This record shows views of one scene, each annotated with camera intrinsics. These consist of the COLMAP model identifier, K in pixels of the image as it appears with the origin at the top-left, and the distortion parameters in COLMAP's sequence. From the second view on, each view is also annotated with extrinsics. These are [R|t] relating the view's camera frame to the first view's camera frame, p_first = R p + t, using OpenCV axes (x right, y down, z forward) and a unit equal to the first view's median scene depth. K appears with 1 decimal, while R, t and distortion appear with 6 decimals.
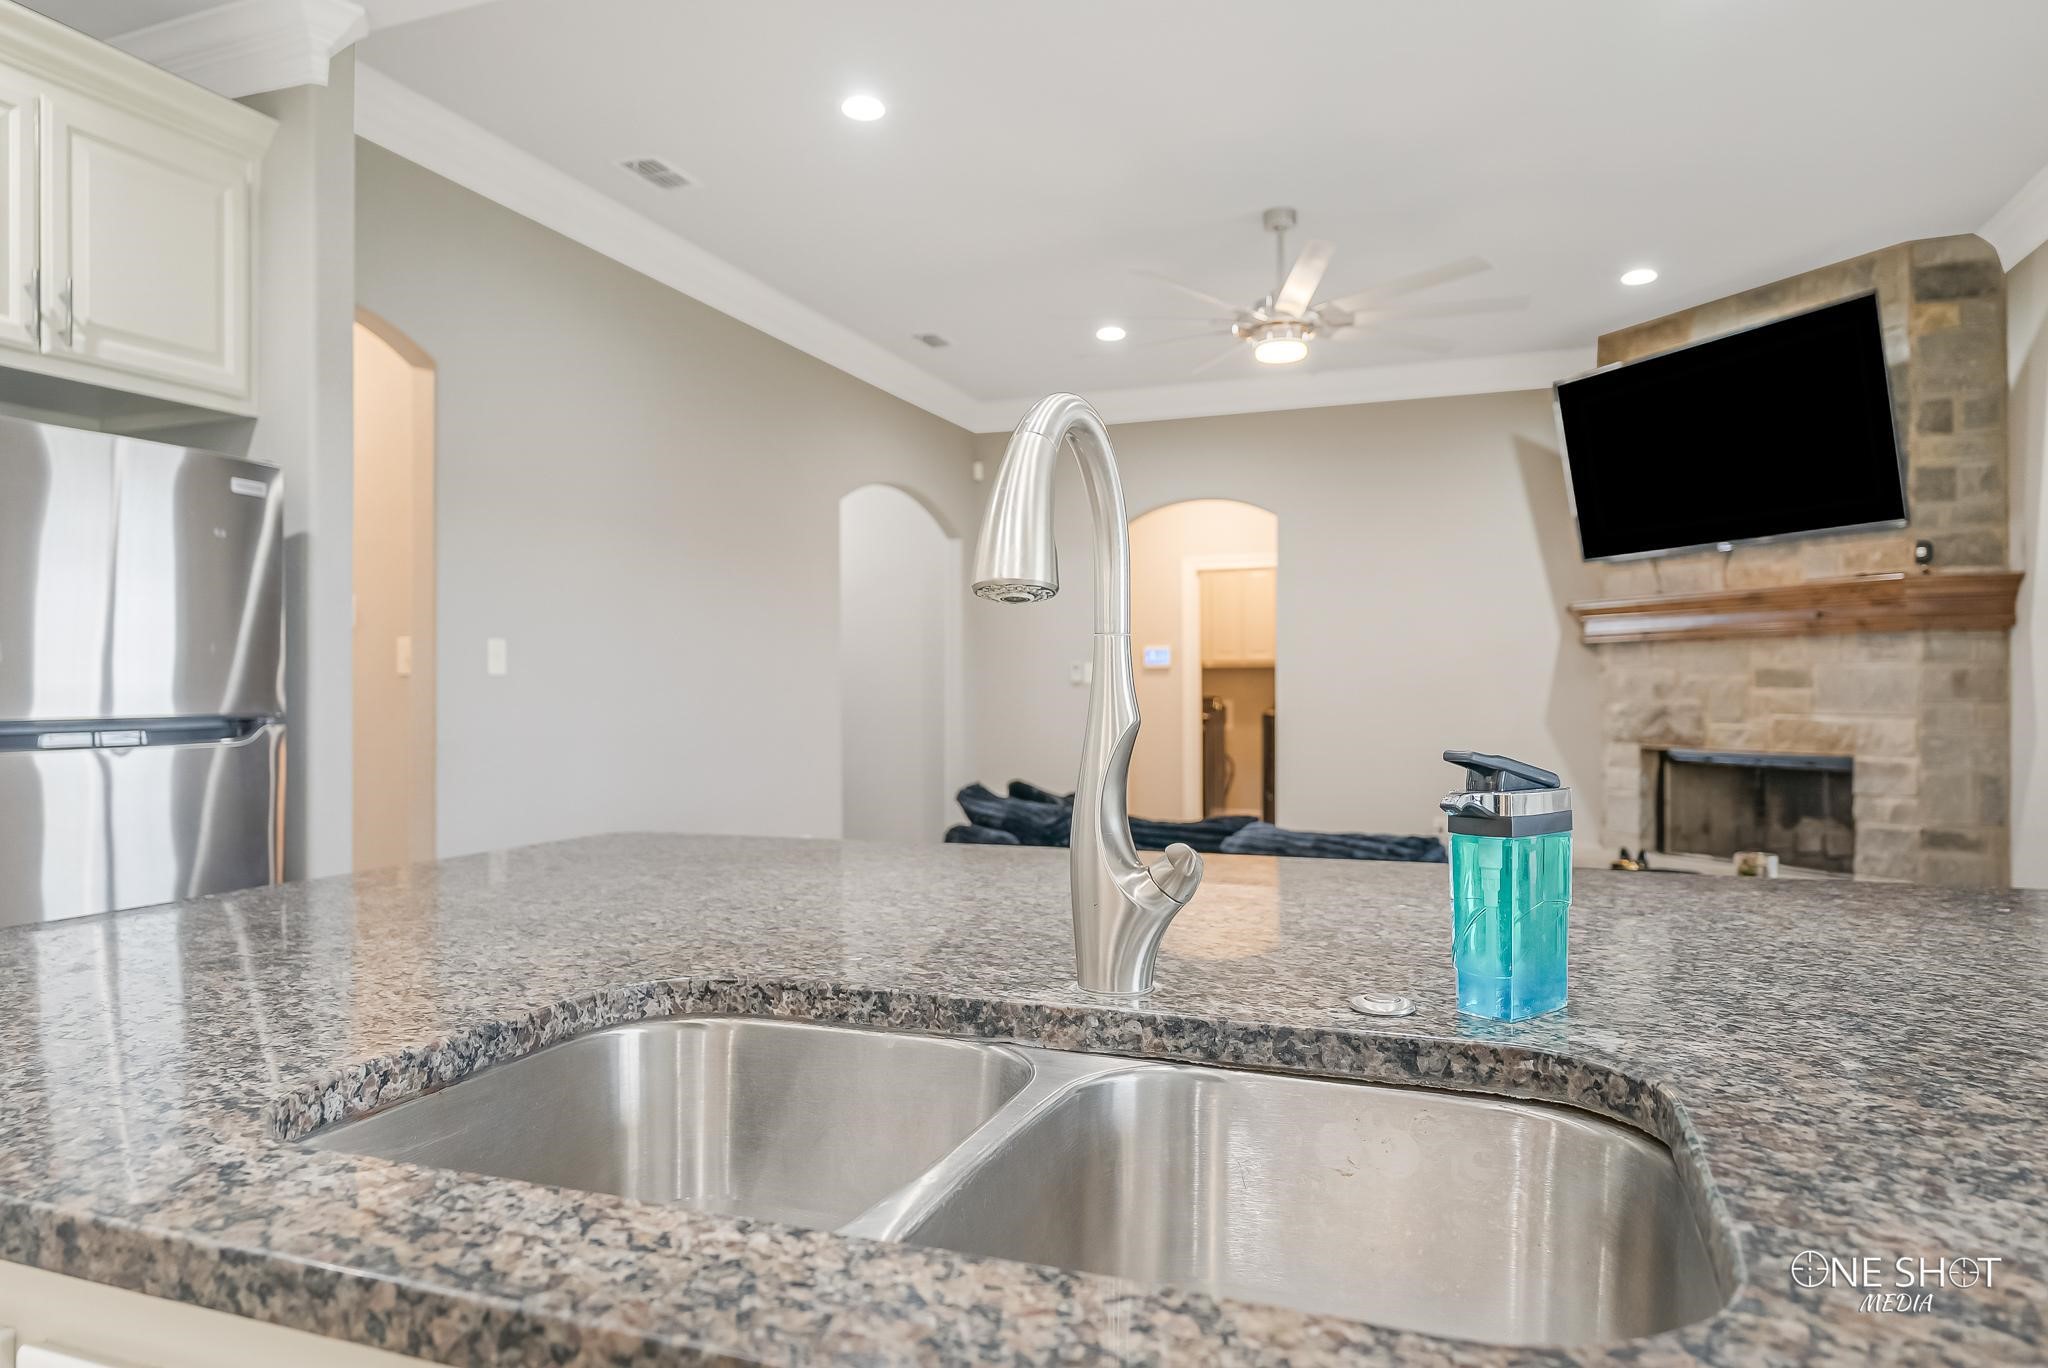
lens RADIAL K [[1317.7, 0, 1009.8], [0, 1317.7, 688.9], [0, 0, 1]] dist [0.001308, 0.003013]
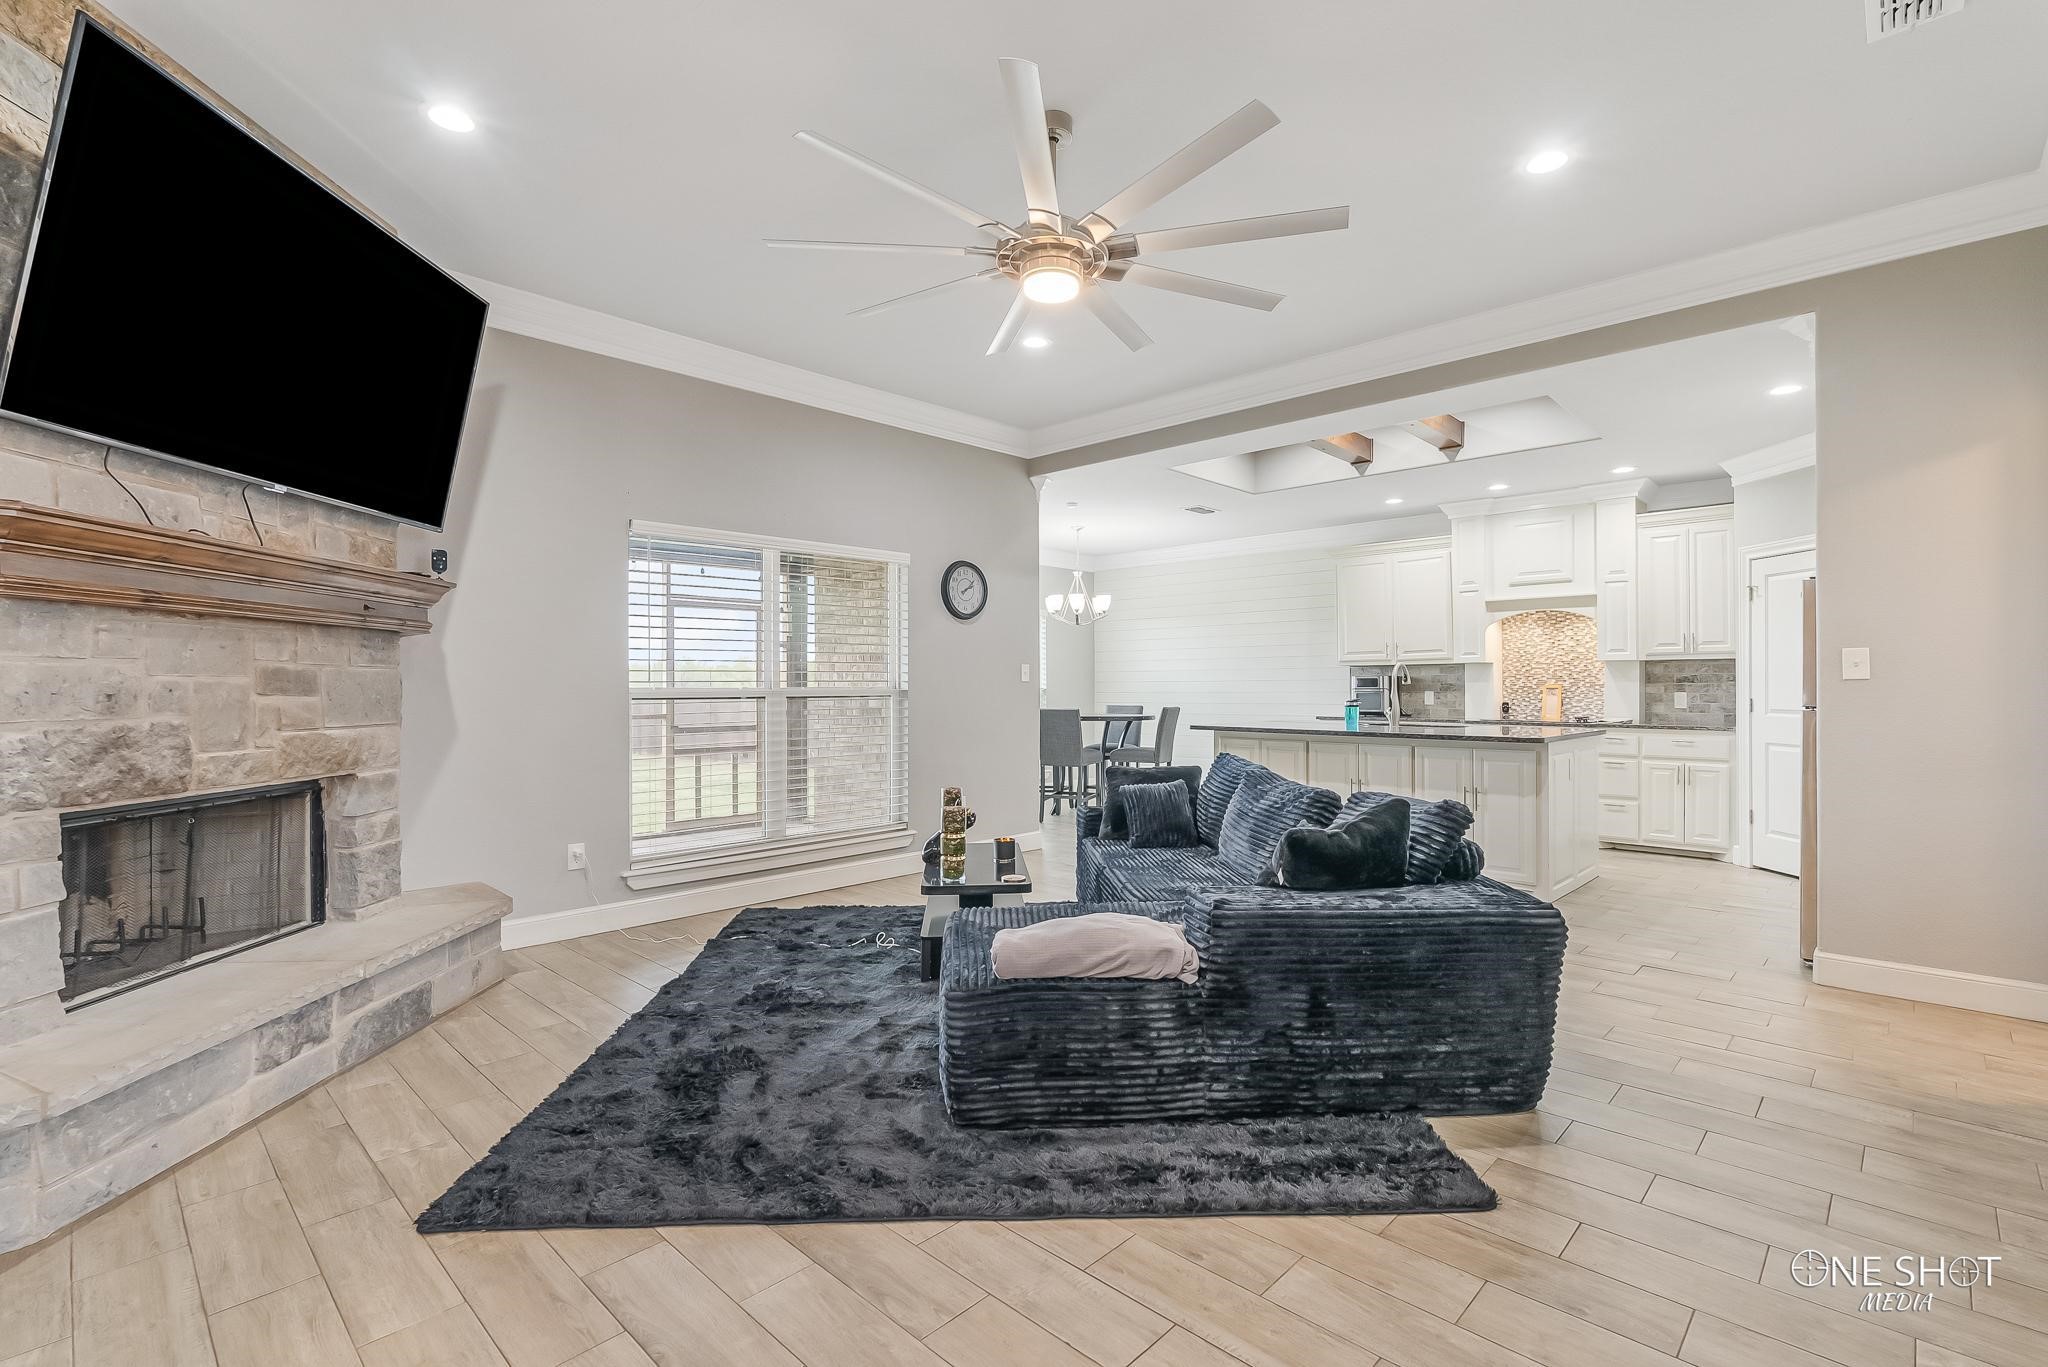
lens RADIAL K [[935.0, 0, 1045.8], [0, 935.0, 684.8], [0, 0, 1]] dist [-0.002571, 0.000682]
pose [[-0.930887, 0.002754, 0.365296, -0.005672], [0.001606, 0.999993, -0.003446, -0.004363], [-0.365303, -0.002621, -0.930885, 1.468415]]
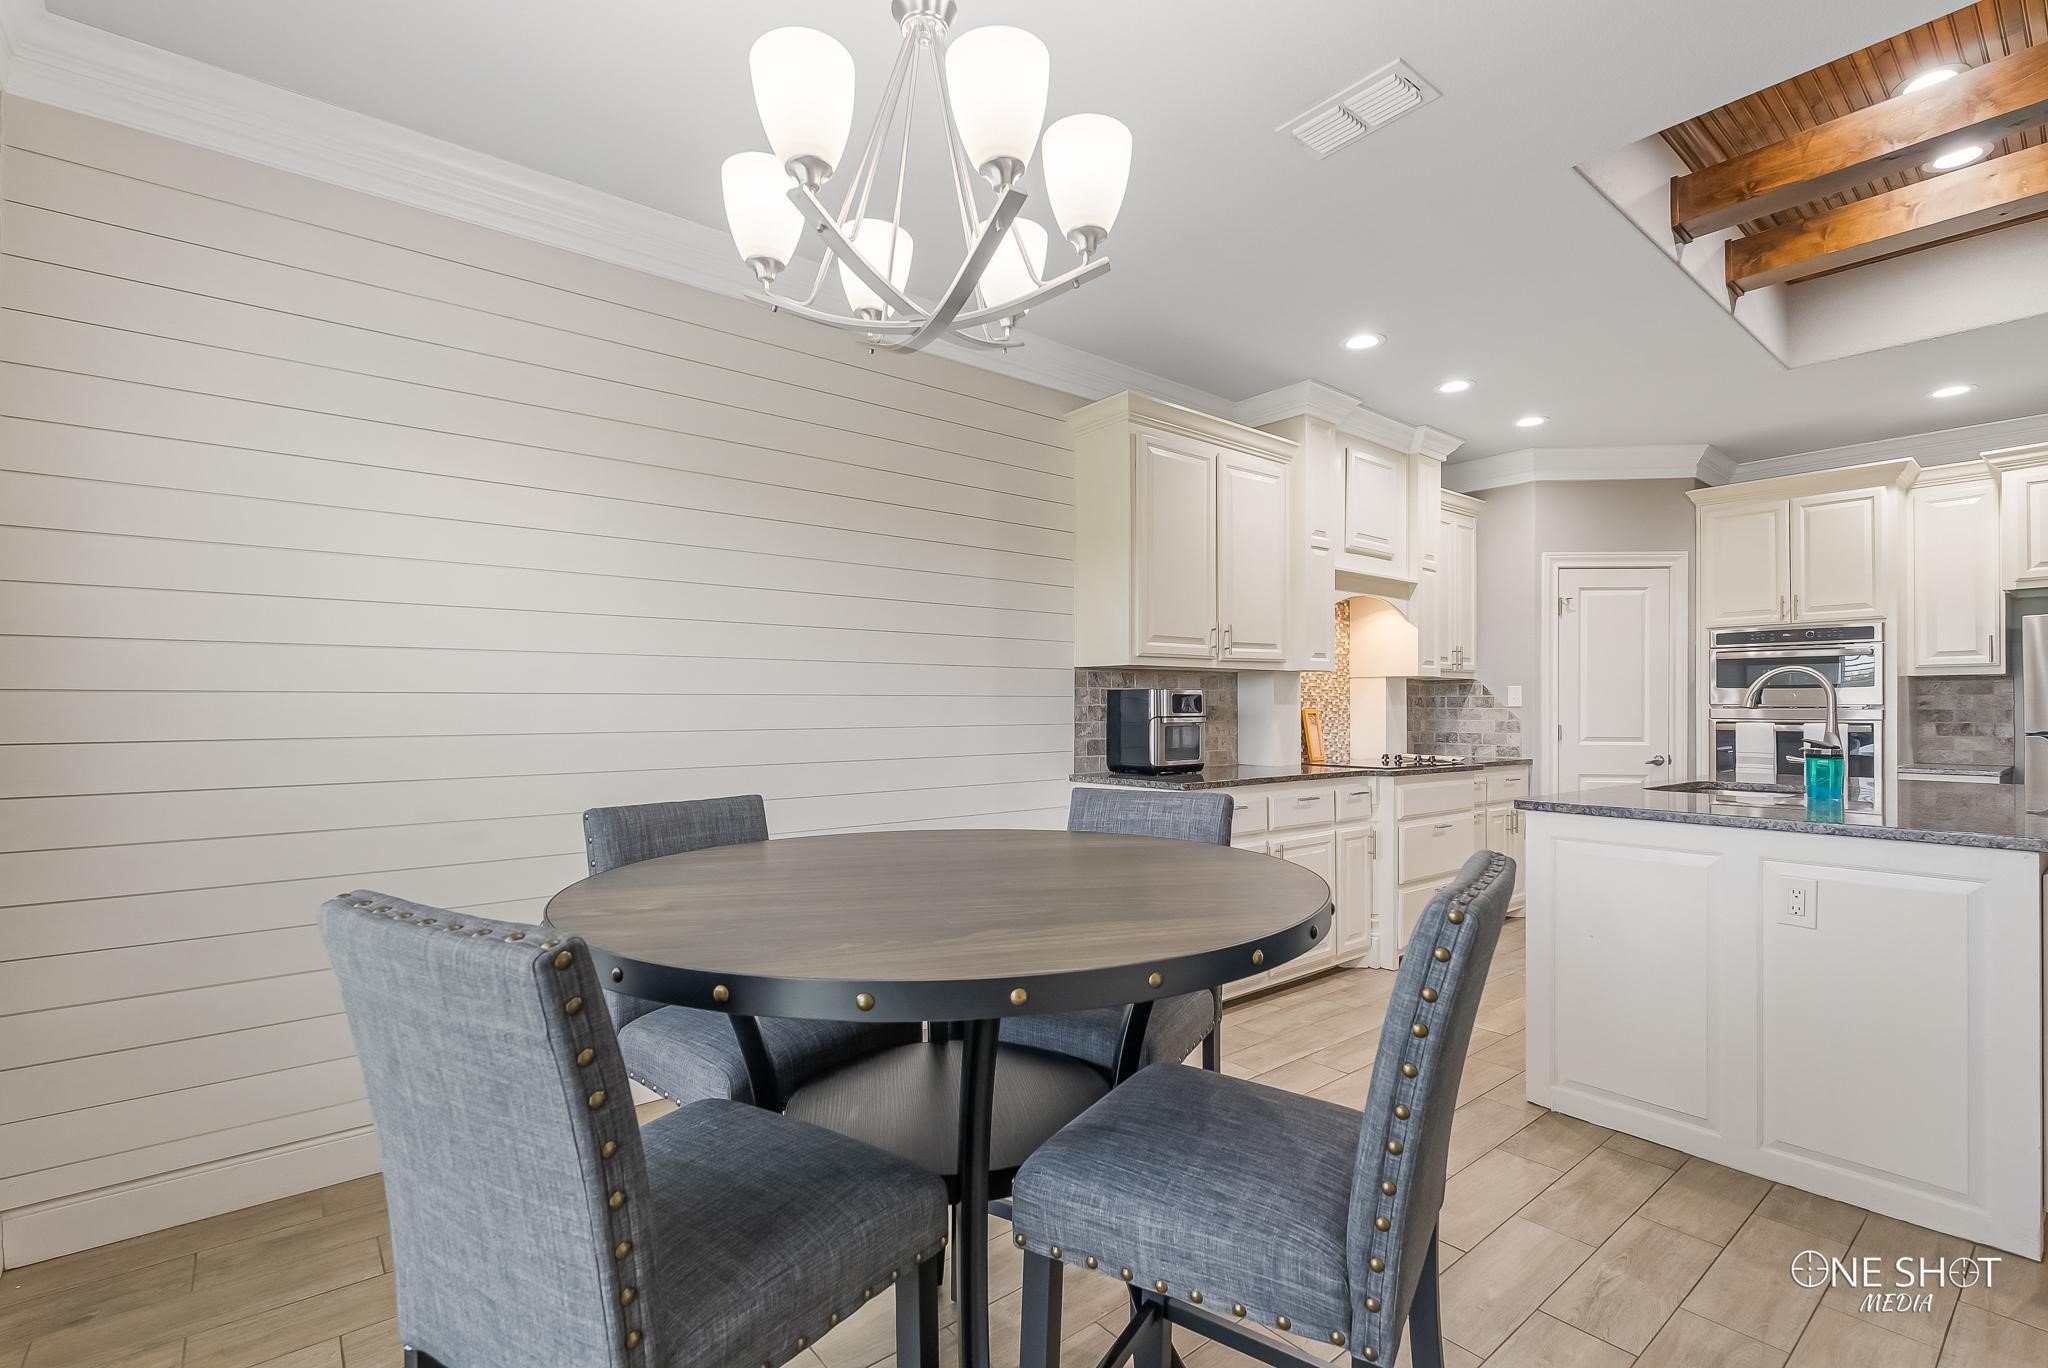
lens RADIAL K [[935.0, 0, 1064.8], [0, 935.0, 703.1], [0, 0, 1]] dist [-0.002571, 0.000682]
pose [[-0.472081, -0.005558, -0.881538, 0.778256], [-0.000449, 0.999982, -0.006065, -0.008039], [0.881555, -0.002468, -0.472074, 0.047010]]
